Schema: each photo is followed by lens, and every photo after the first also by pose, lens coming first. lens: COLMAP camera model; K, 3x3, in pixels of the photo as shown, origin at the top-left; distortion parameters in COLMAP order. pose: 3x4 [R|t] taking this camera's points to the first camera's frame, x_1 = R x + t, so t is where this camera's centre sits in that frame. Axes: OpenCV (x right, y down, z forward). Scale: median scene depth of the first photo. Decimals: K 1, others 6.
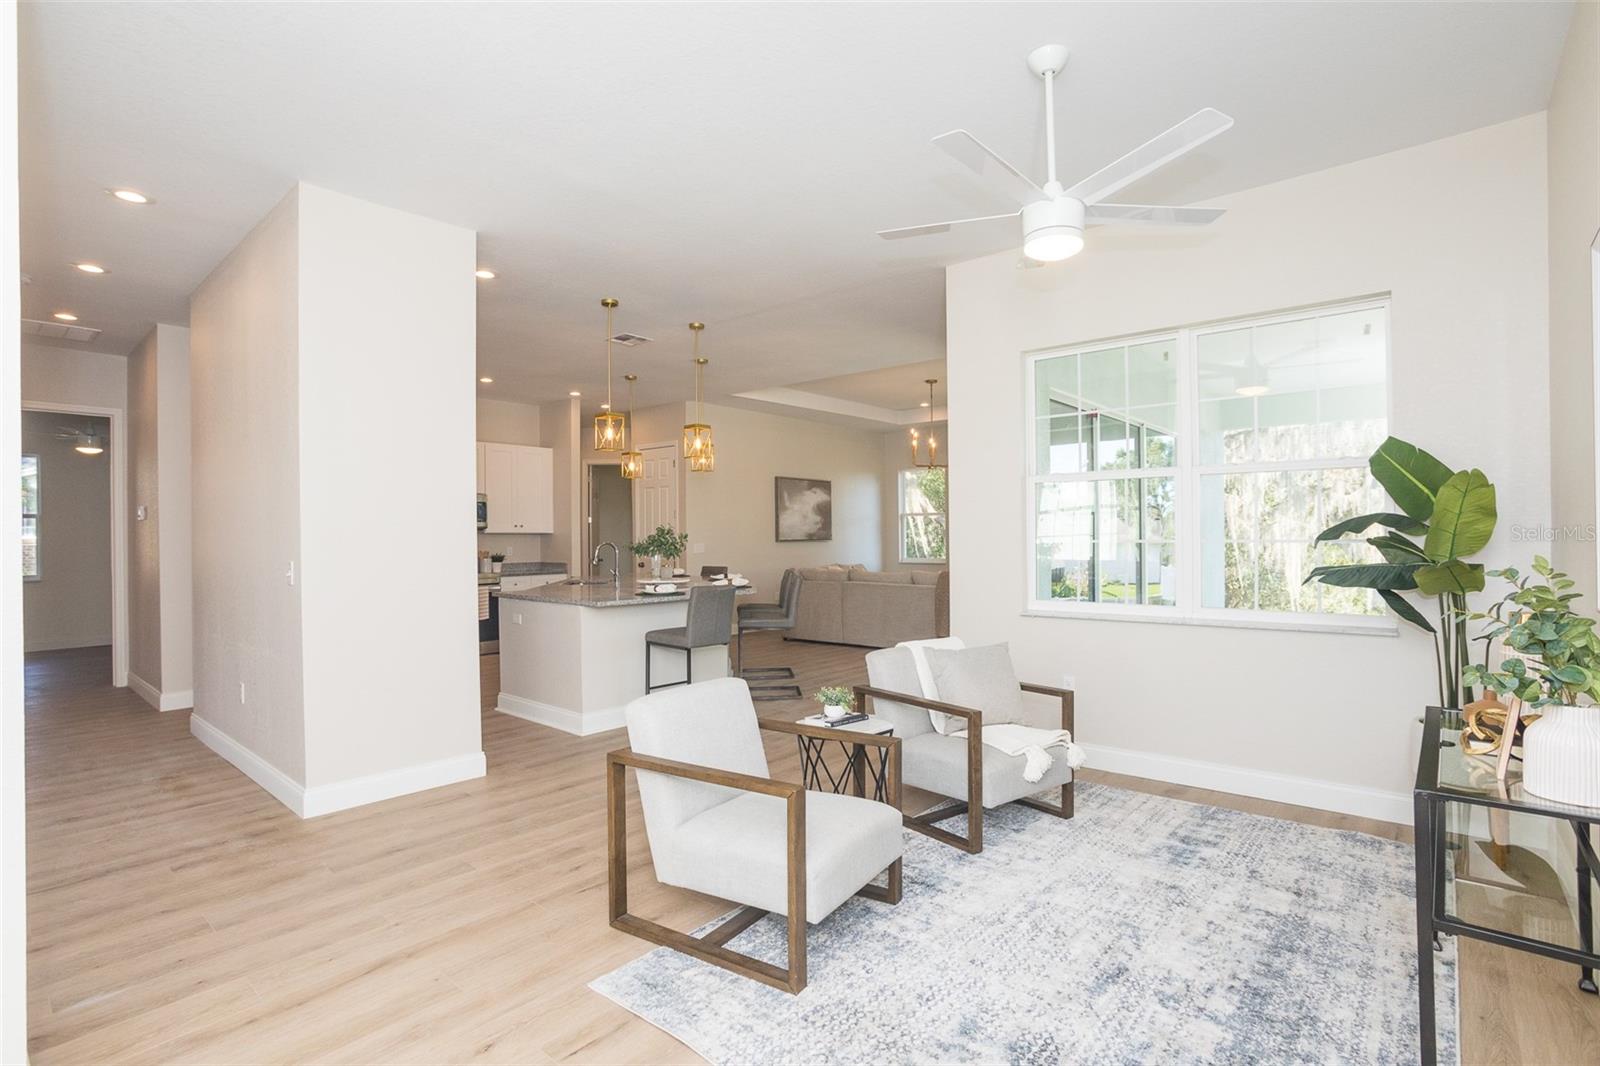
lens RADIAL K [[777.5, 0, 793.1], [0, 777.5, 535.9], [0, 0, 1]] dist [-0.059066, 0.025518]
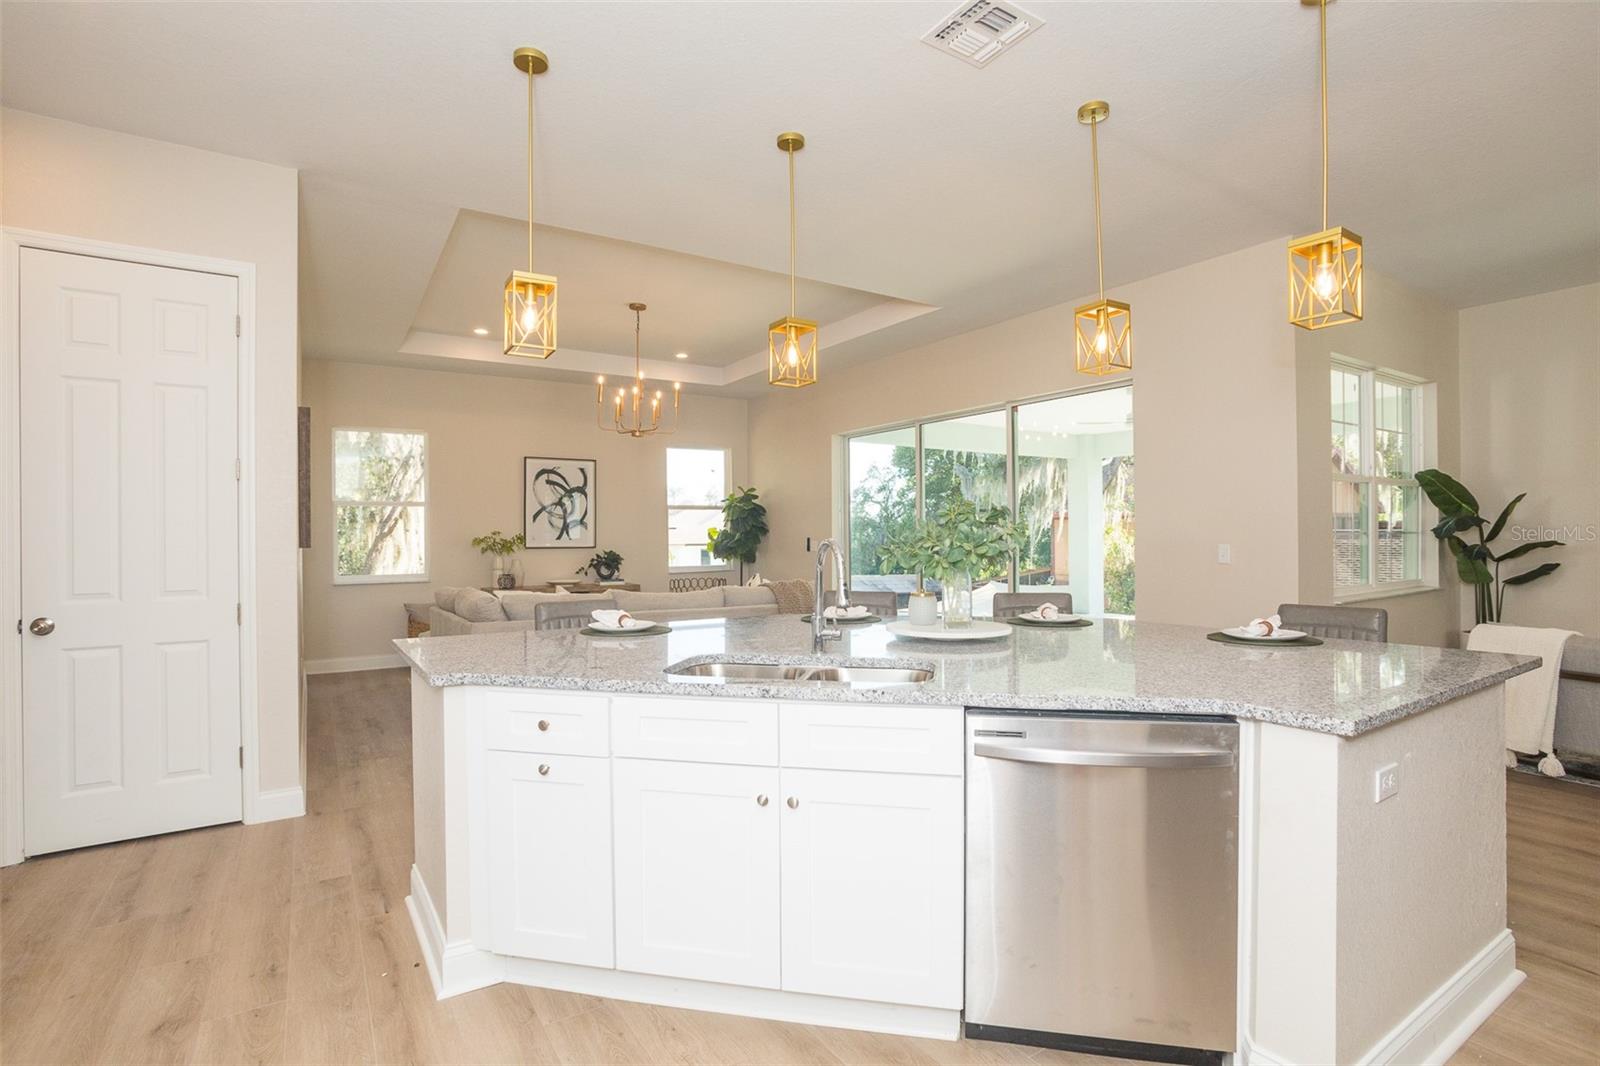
lens RADIAL K [[777.5, 0, 793.1], [0, 777.5, 535.9], [0, 0, 1]] dist [-0.059066, 0.025518]
pose [[0.277054, 0.005224, 0.960840, -0.418206], [0.007028, 0.999947, -0.007463, 0.006067], [-0.960829, 0.008821, 0.277003, 0.667618]]
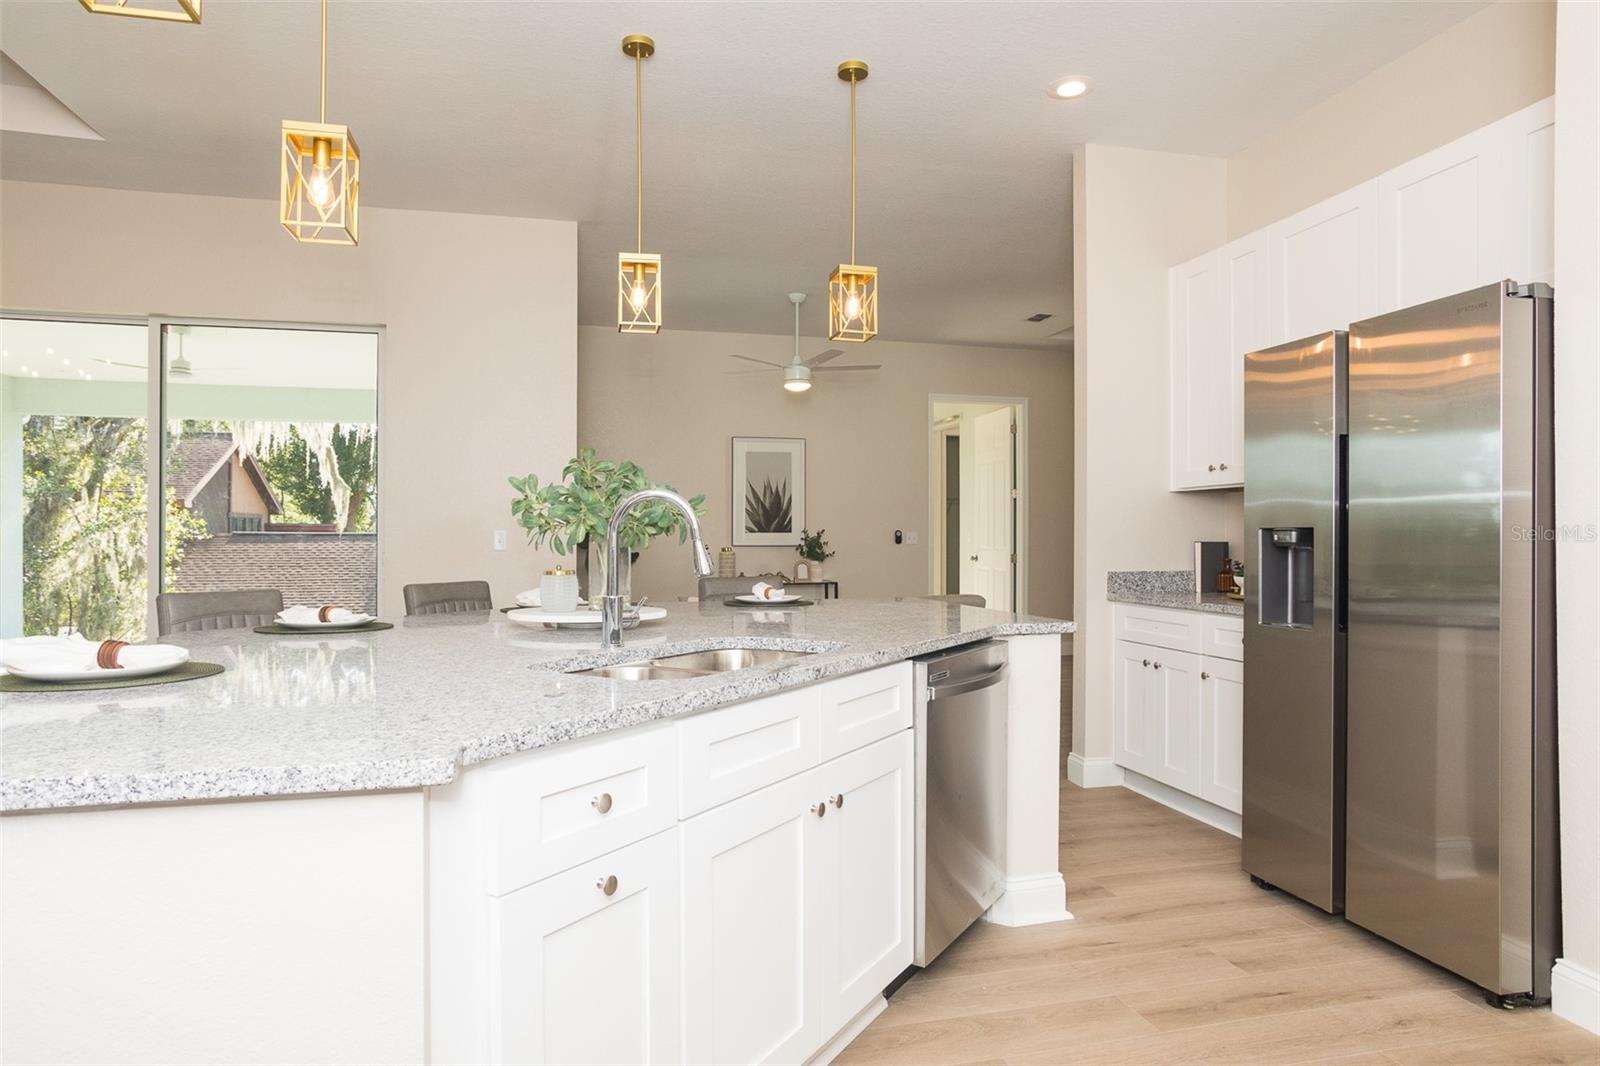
lens RADIAL K [[943.1, 0, 800.0], [0, 943.1, 533.0], [0, 0, 1]] dist [-0.054171, 0.035744]
pose [[-0.819721, 0.011475, 0.572649, -0.330633], [0.007118, 0.999926, -0.009848, 0.018477], [-0.572719, -0.003996, -0.819742, 0.889101]]
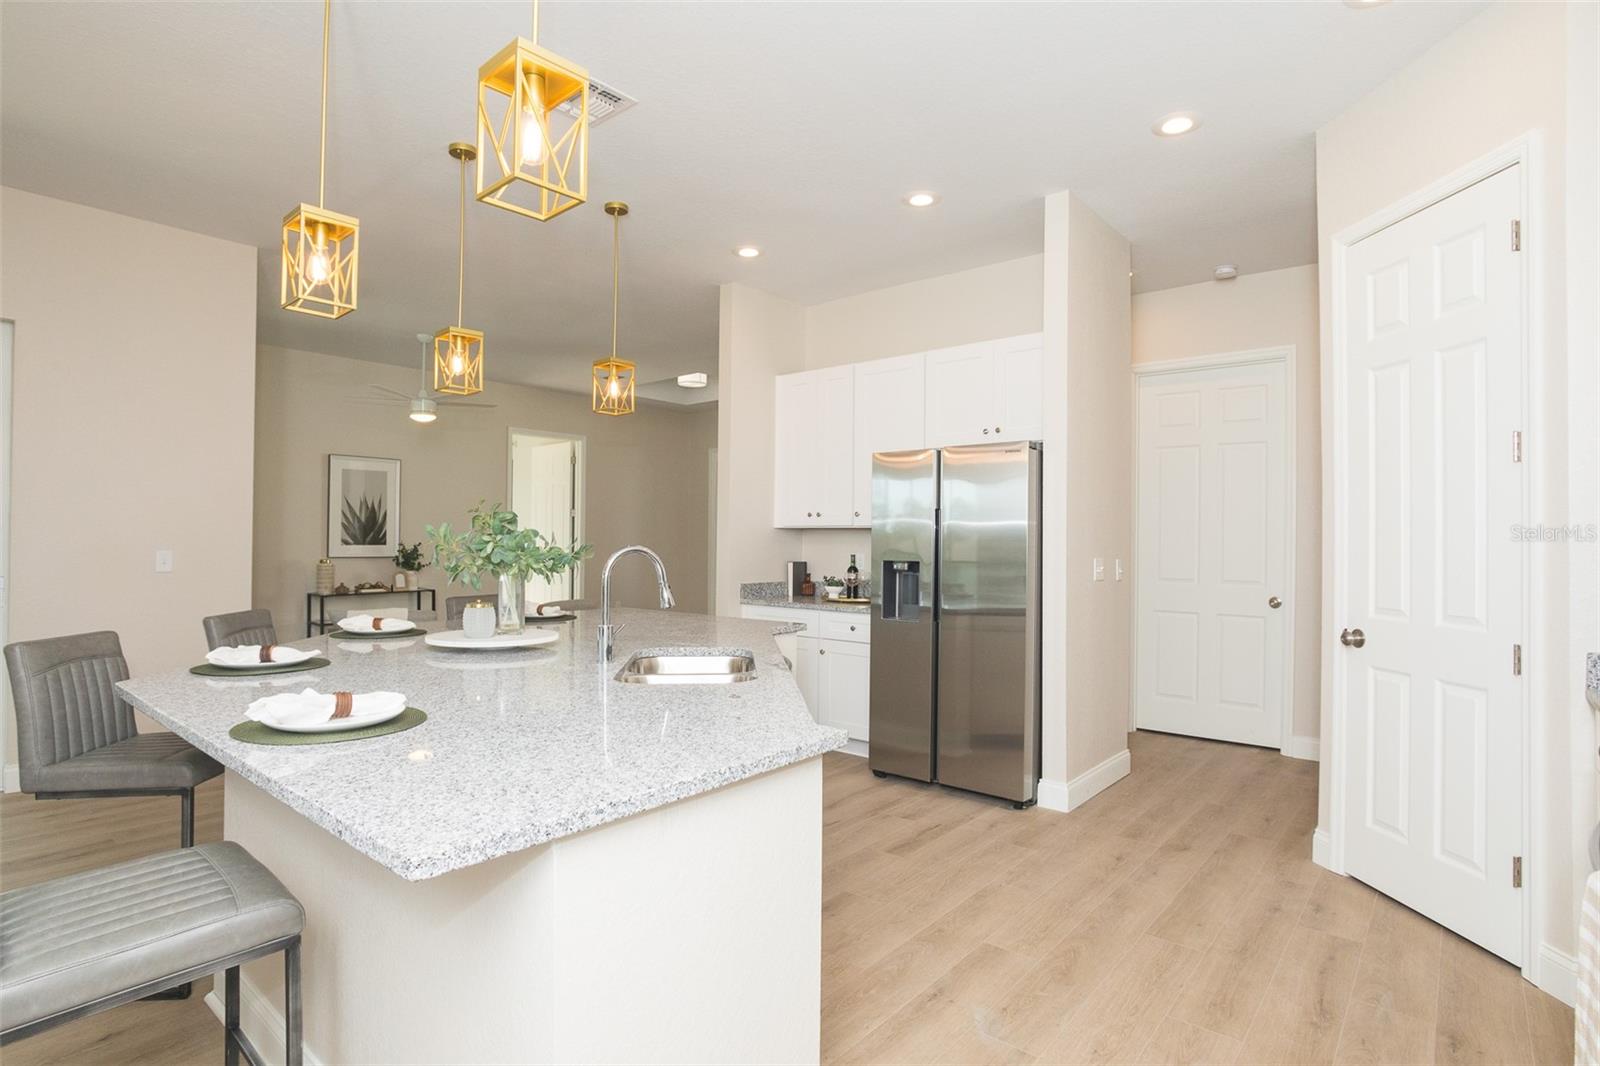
lens RADIAL K [[805.2, 0, 797.7], [0, 805.2, 534.1], [0, 0, 1]] dist [-0.063898, 0.027847]
pose [[-0.999817, -0.000857, -0.019090, -0.223111], [-0.000721, 0.999974, -0.007141, 0.003600], [0.019096, -0.007126, -0.999792, 0.989626]]
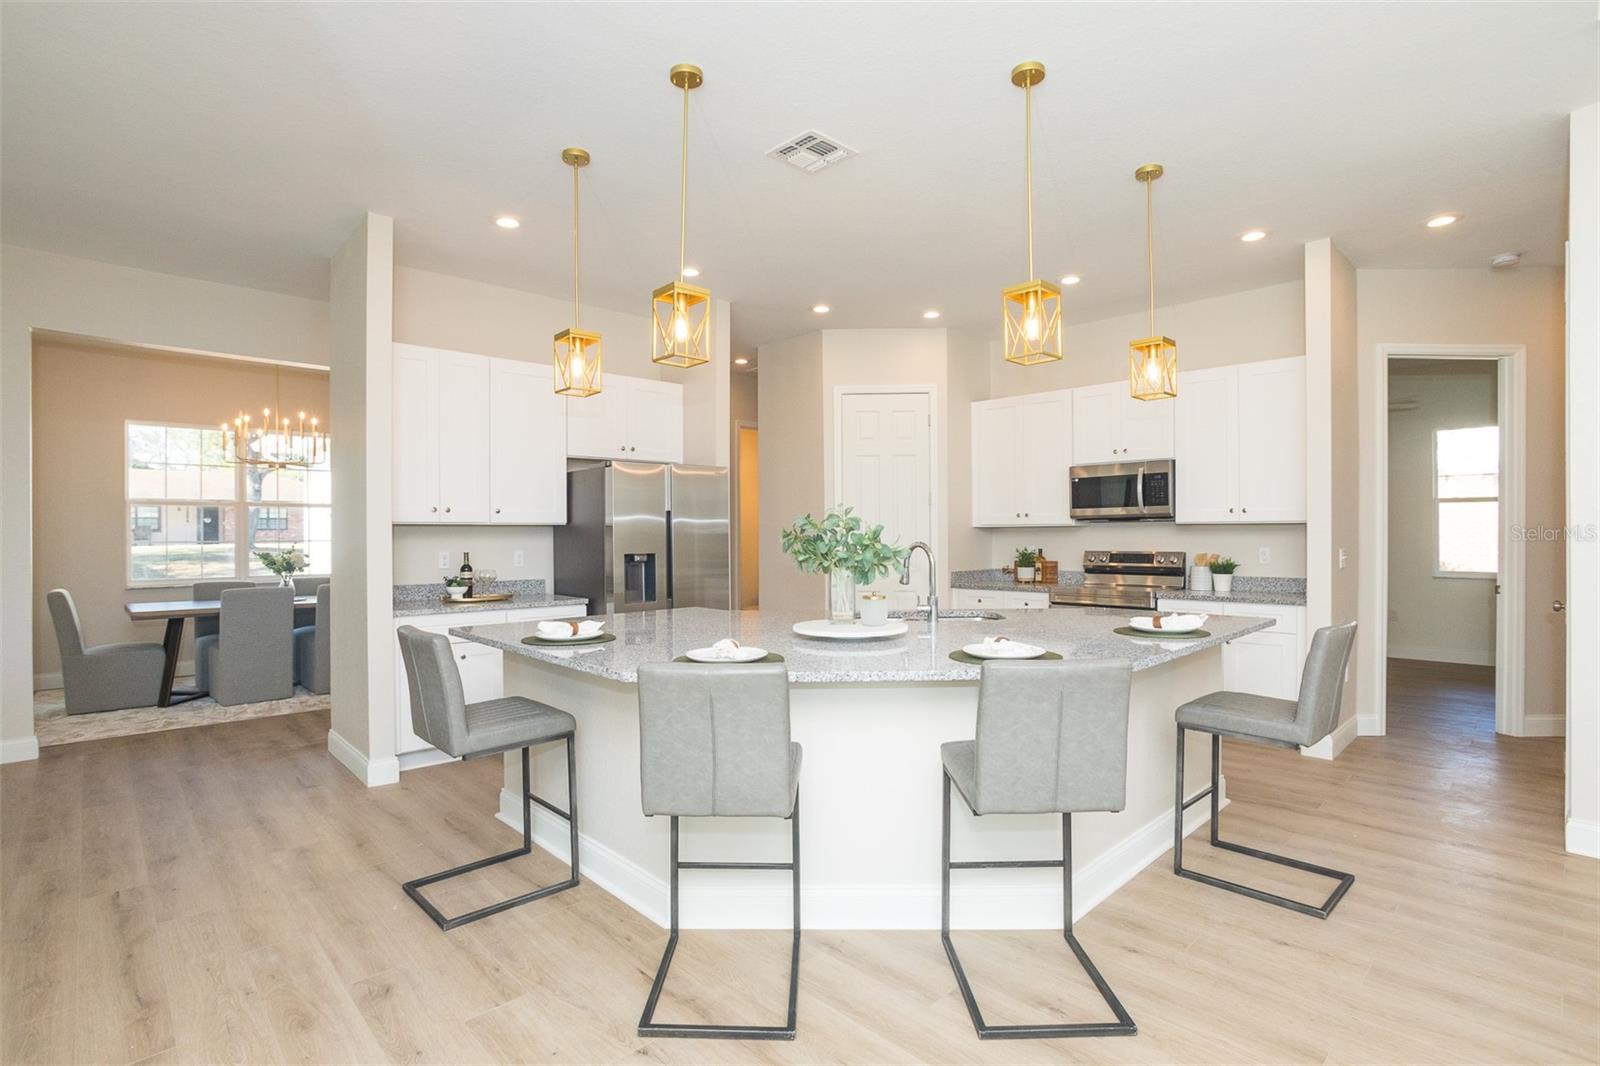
lens RADIAL K [[769.3, 0, 797.7], [0, 769.3, 537.4], [0, 0, 1]] dist [-0.058967, 0.022549]
pose [[-0.092197, 0.012491, -0.995662, 0.200811], [0.003479, 0.999919, 0.012222, -0.001348], [0.995735, -0.002337, -0.092233, 0.702844]]
